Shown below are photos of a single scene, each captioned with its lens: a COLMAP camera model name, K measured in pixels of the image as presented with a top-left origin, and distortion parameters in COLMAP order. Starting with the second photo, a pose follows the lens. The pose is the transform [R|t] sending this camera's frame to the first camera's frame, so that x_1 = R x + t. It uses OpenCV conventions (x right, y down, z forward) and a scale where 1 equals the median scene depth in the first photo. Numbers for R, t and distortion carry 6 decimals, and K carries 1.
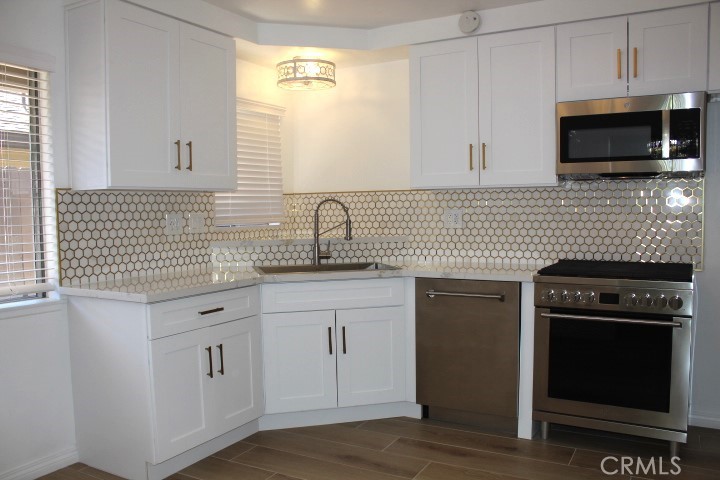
lens RADIAL K [[611.6, 0, 360.0], [0, 611.6, 240.0], [0, 0, 1]] dist [-0.260354, 0.442193]
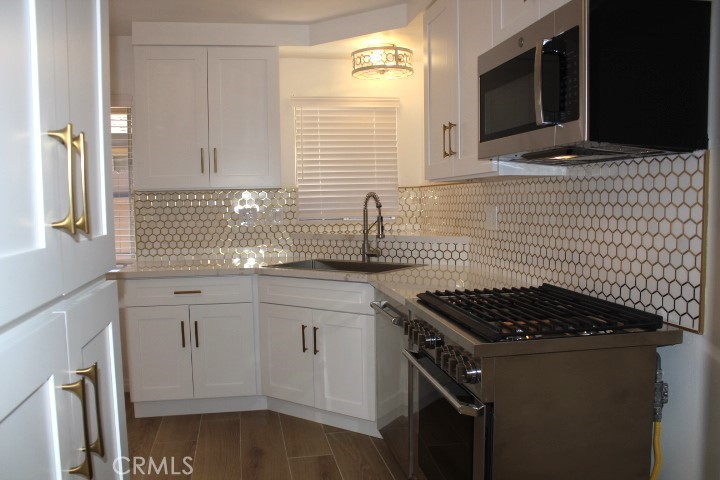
lens RADIAL K [[611.6, 0, 360.0], [0, 611.6, 240.0], [0, 0, 1]] dist [-0.260354, 0.442193]
pose [[0.631595, 0.052320, -0.773531, 0.675804], [-0.032077, 0.998630, 0.041354, -0.034539], [0.774635, -0.001306, 0.632408, 0.387830]]
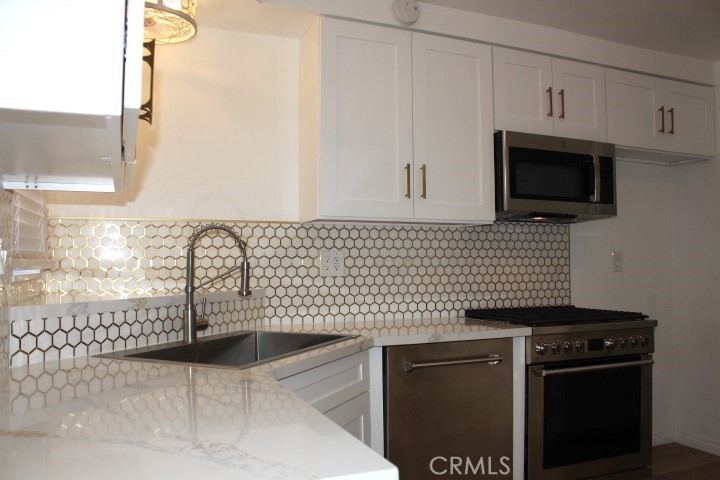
lens RADIAL K [[611.6, 0, 360.0], [0, 611.6, 240.0], [0, 0, 1]] dist [-0.260354, 0.442193]
pose [[0.641762, 0.036316, 0.766043, -0.412093], [0.034748, 0.996475, -0.076351, -0.006076], [-0.766116, 0.075618, 0.638238, 0.518048]]
